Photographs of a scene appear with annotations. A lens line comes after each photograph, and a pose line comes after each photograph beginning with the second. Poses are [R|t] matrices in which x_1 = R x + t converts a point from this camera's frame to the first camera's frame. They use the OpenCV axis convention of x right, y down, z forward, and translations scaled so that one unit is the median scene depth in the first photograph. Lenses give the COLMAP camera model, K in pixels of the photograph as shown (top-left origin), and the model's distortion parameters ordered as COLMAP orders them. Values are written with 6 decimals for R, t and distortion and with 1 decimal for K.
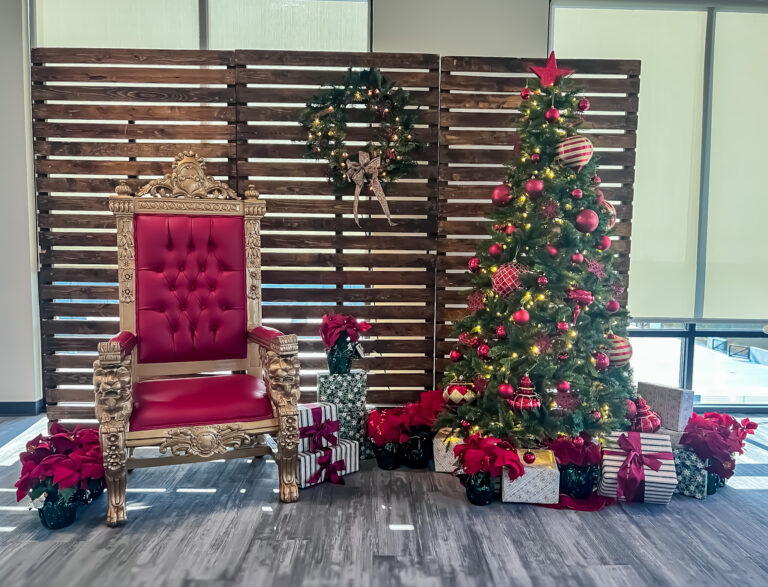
lens RADIAL K [[607.8, 0, 396.0], [0, 607.8, 296.5], [0, 0, 1]] dist [0.002015, 0.003429]
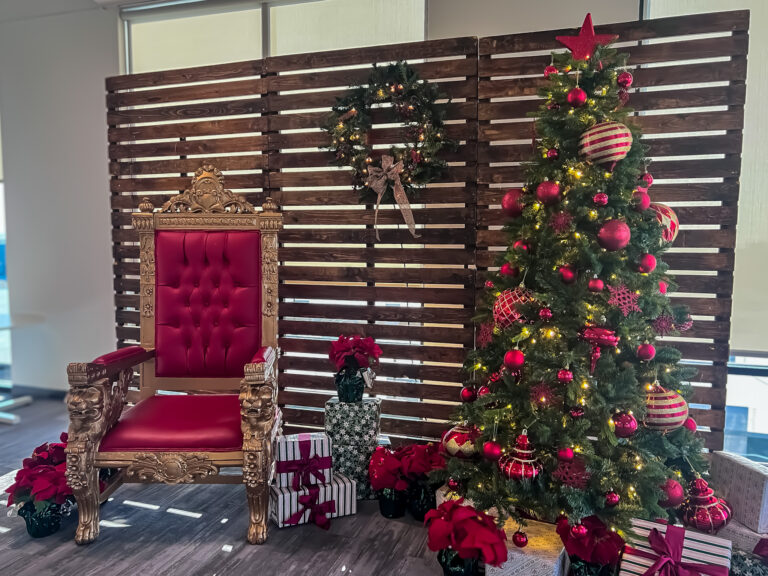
lens RADIAL K [[591.0, 0, 382.1], [0, 591.0, 289.5], [0, 0, 1]] dist [0.000583, 0.008635]
pose [[0.938285, 0.021970, -0.345164, 0.245930], [-0.021454, 0.999756, 0.005315, -0.045081], [0.345197, 0.002418, 0.938527, 0.179622]]
